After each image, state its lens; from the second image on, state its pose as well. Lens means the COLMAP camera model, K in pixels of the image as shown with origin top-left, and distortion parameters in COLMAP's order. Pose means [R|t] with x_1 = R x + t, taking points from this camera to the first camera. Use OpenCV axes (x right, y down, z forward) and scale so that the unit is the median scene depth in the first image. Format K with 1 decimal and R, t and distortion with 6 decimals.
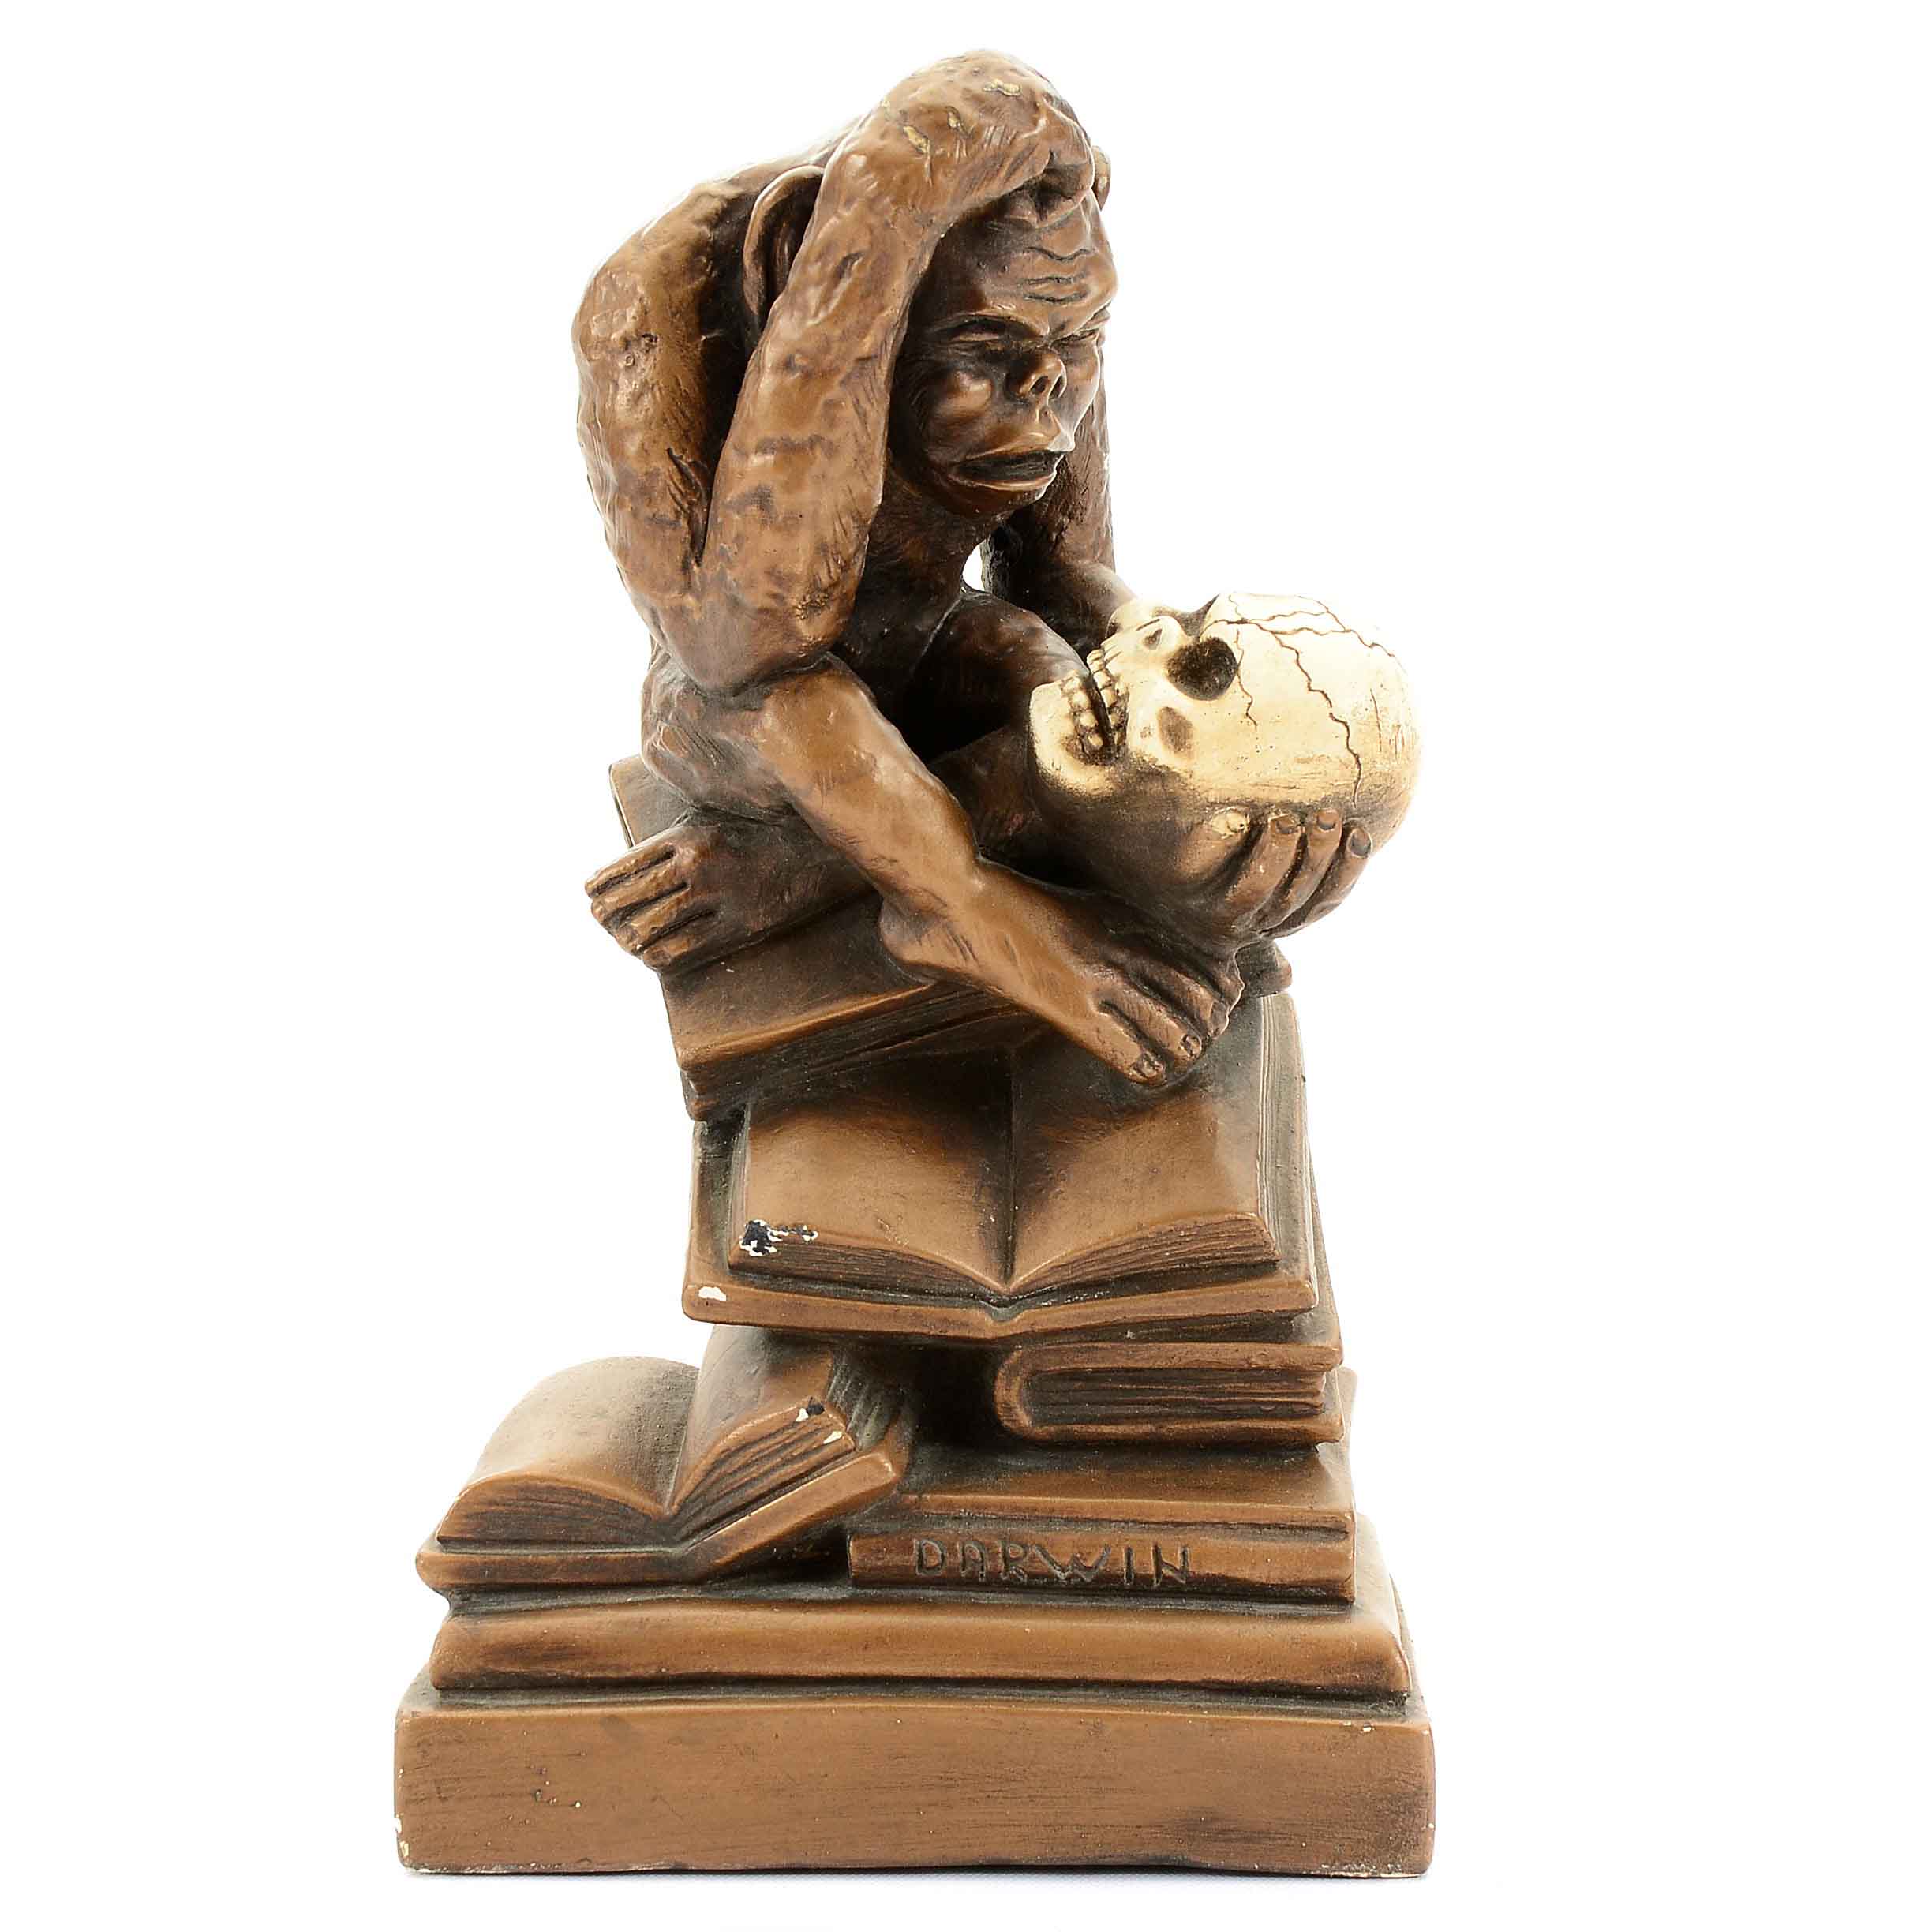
lens RADIAL K [[3735.0, 0, 966.0], [0, 3735.0, 966.0], [0, 0, 1]] dist [-0.027632, -0.179366]
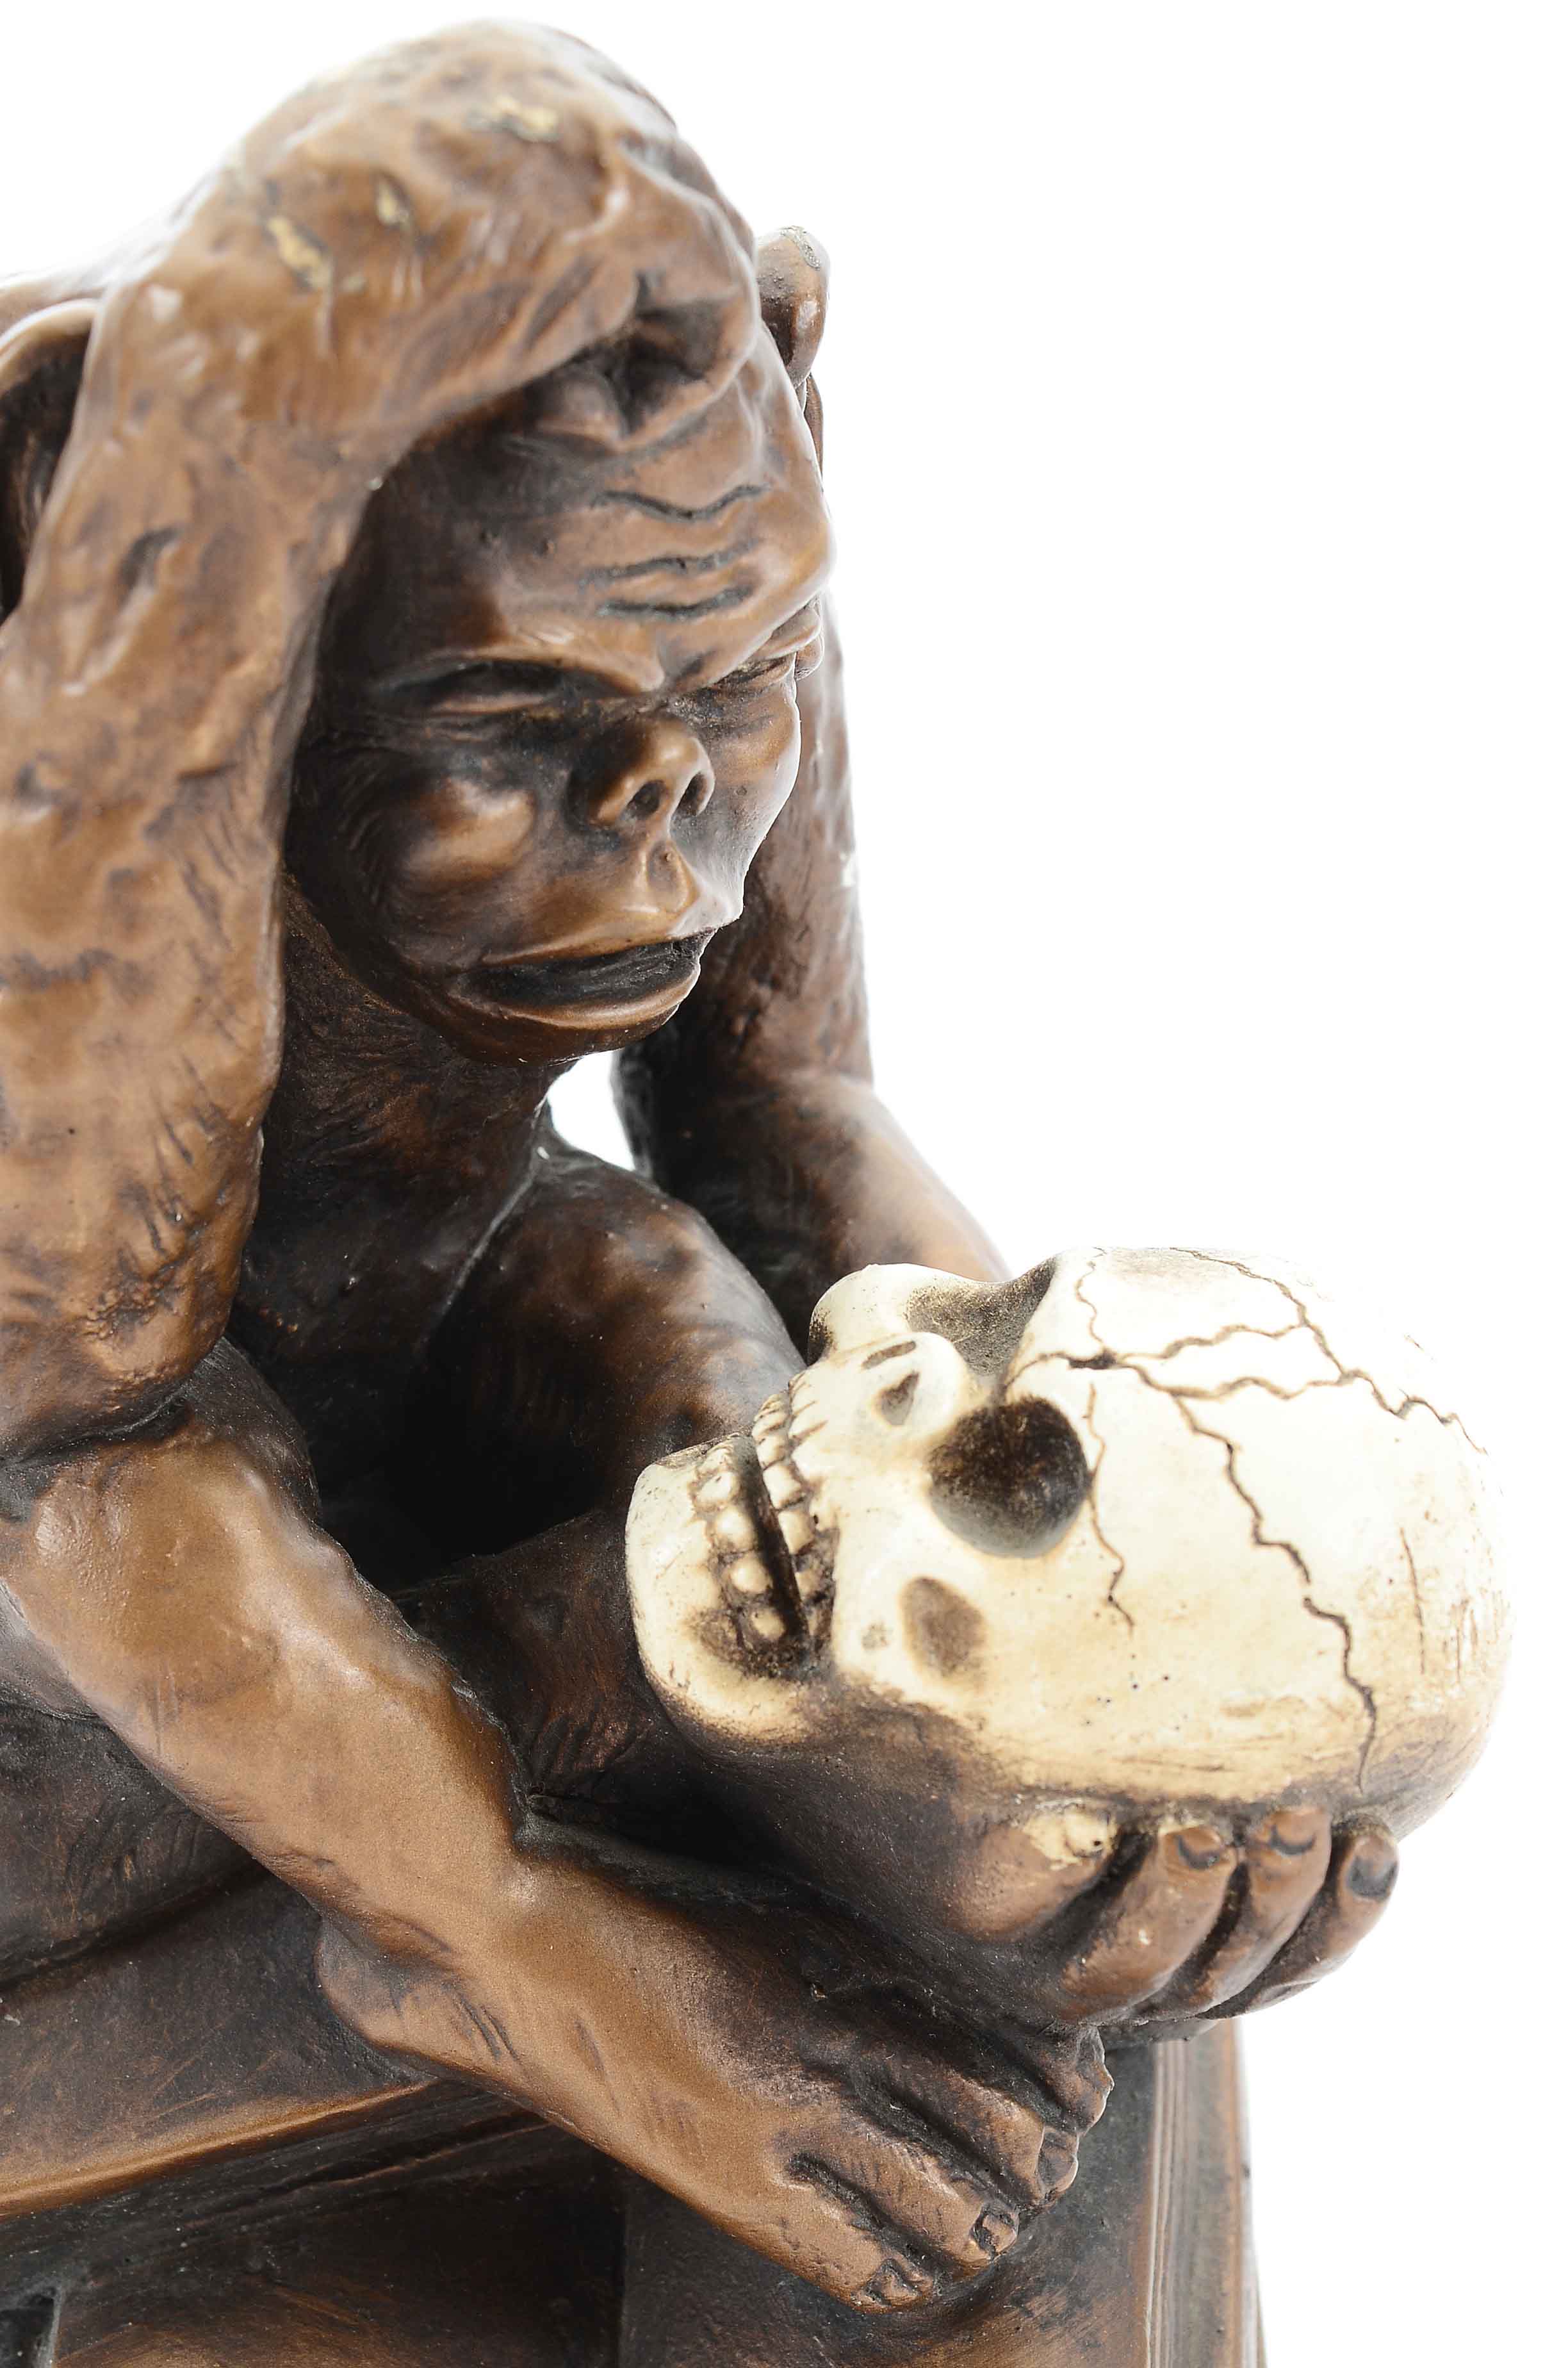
lens RADIAL K [[4074.2, 0, 784.0], [0, 4074.2, 1184.0], [0, 0, 1]] dist [0.023722, -0.048577]
pose [[0.999441, 0.004069, -0.033183, 0.052381], [-0.002188, 0.998398, 0.056533, -0.139010], [0.033360, -0.056429, 0.997849, 0.527256]]
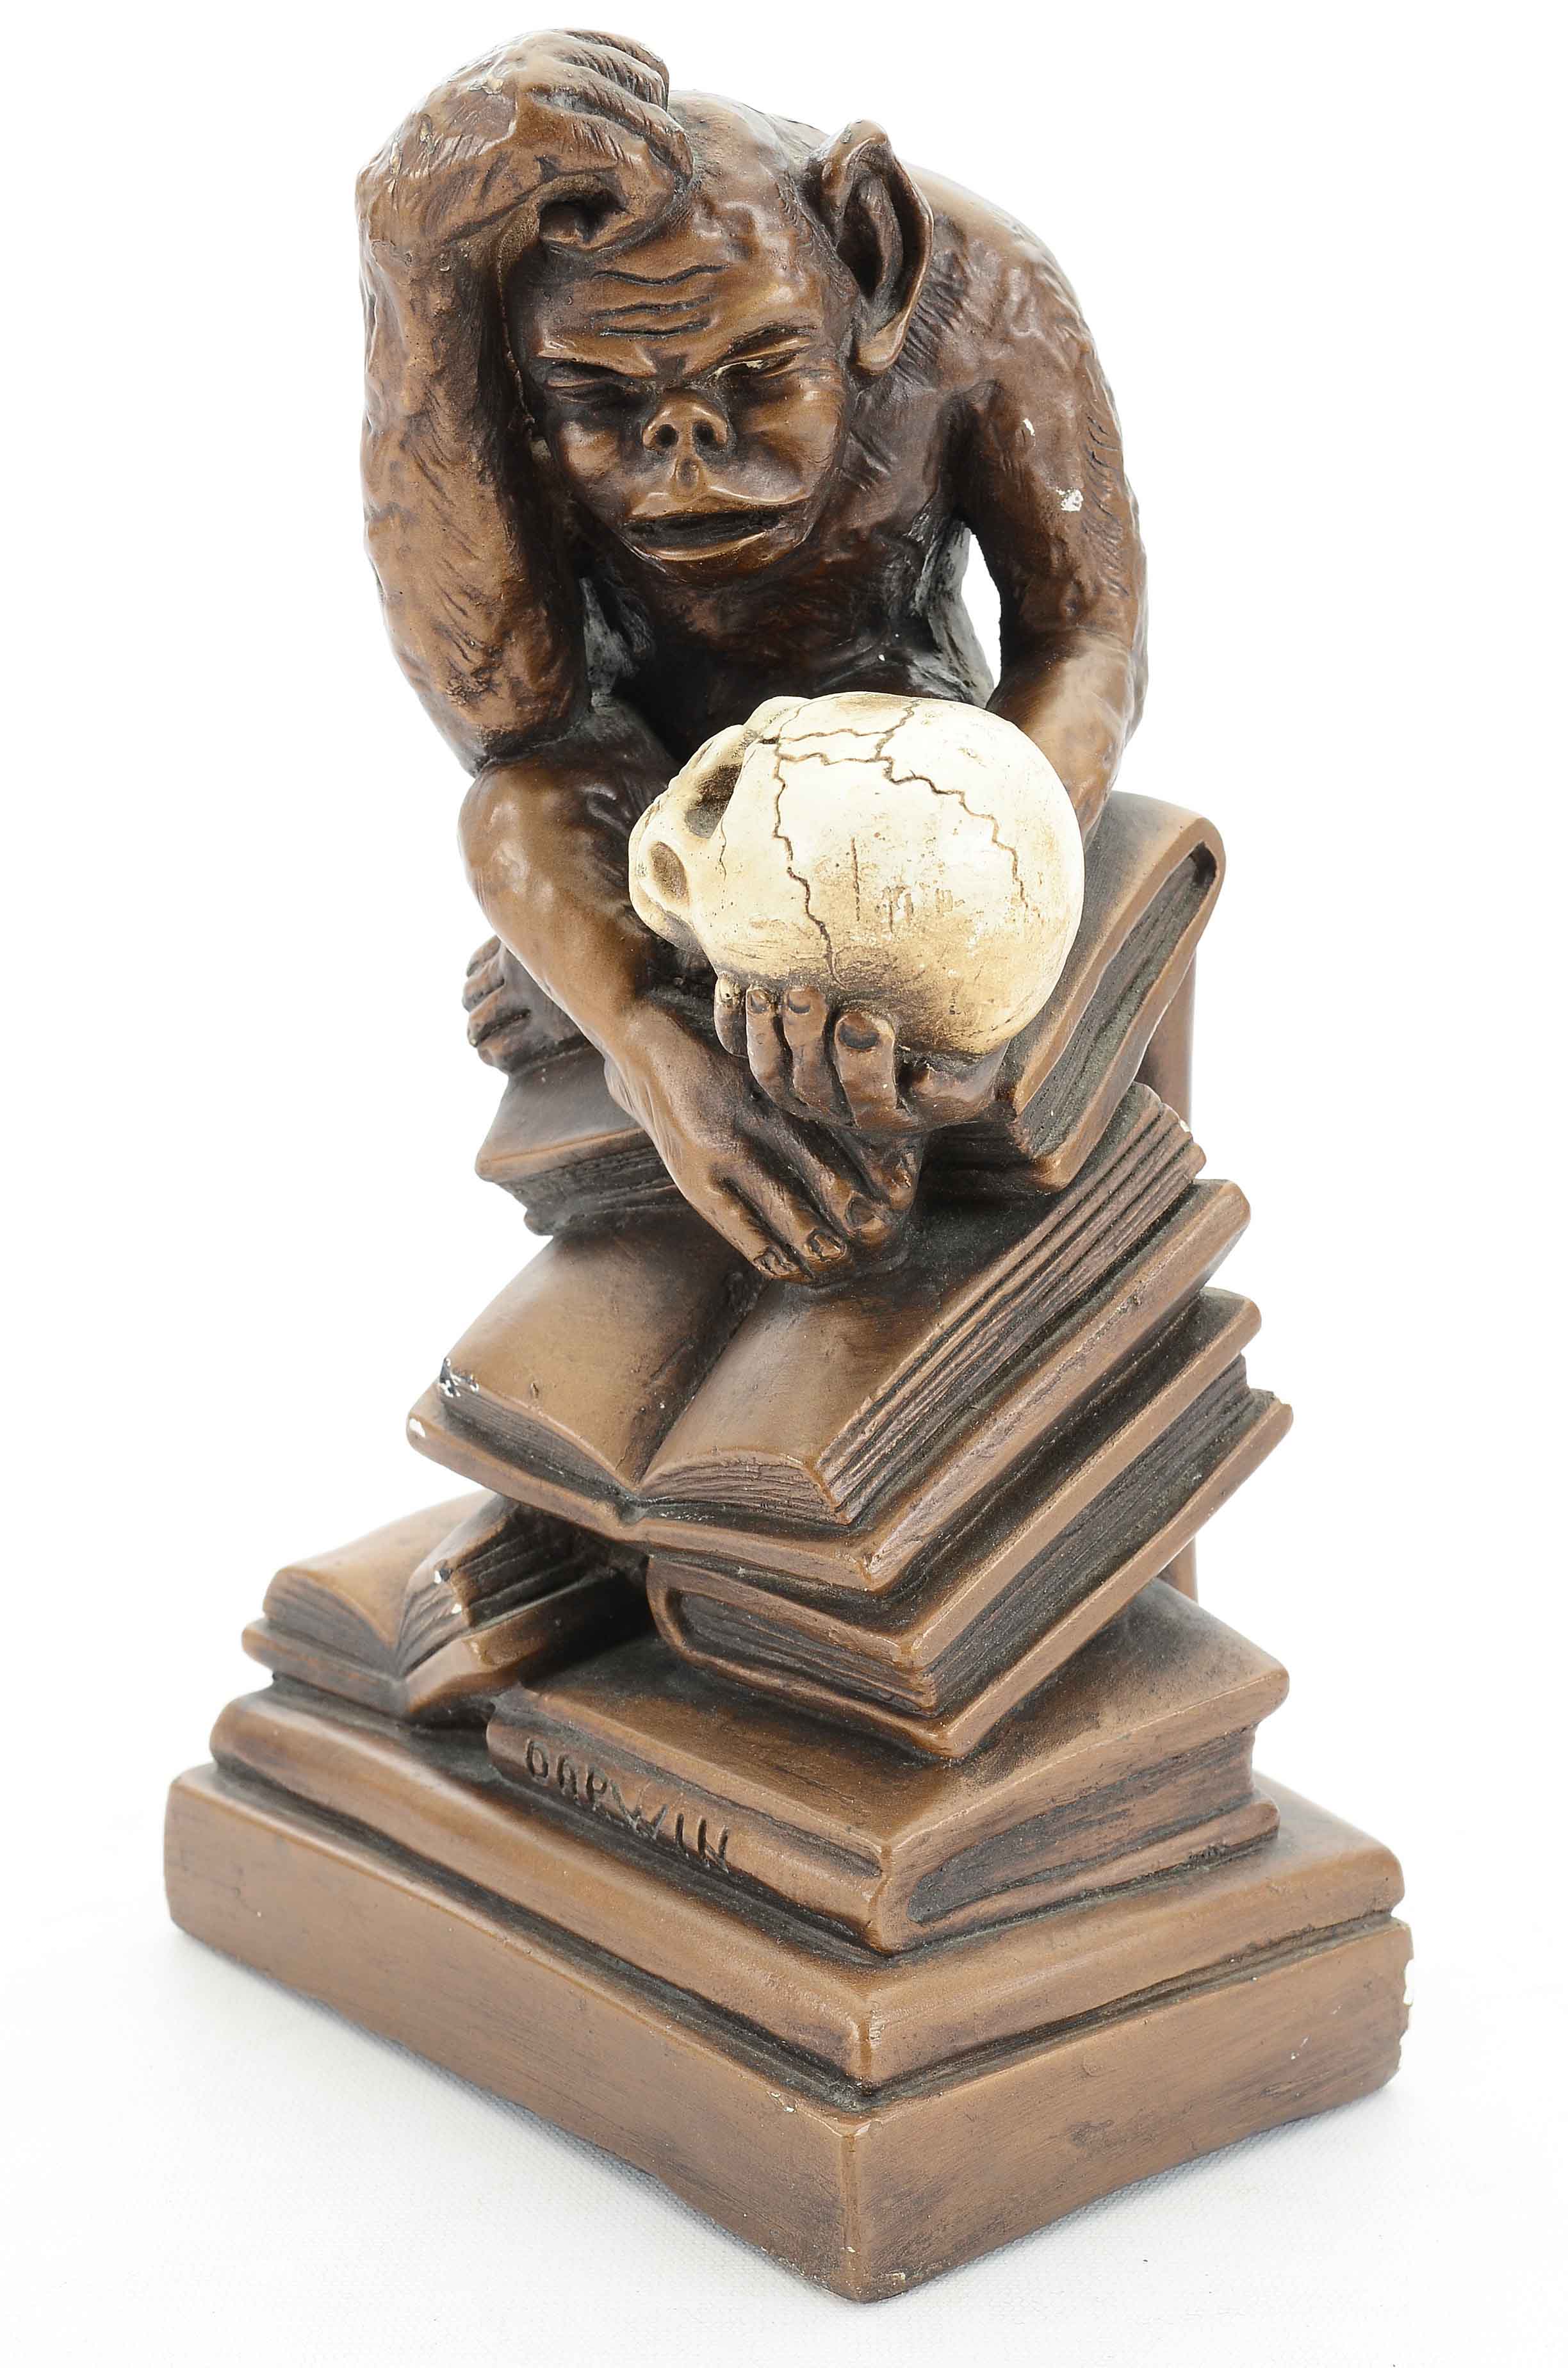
lens RADIAL K [[3642.7, 0, 784.0], [0, 3642.7, 1184.0], [0, 0, 1]] dist [-0.013085, 0.005686]
pose [[0.683564, 0.147409, -0.714850, 0.646659], [-0.059620, 0.987397, 0.146601, -0.112670], [0.727451, -0.057592, 0.683738, 0.462149]]
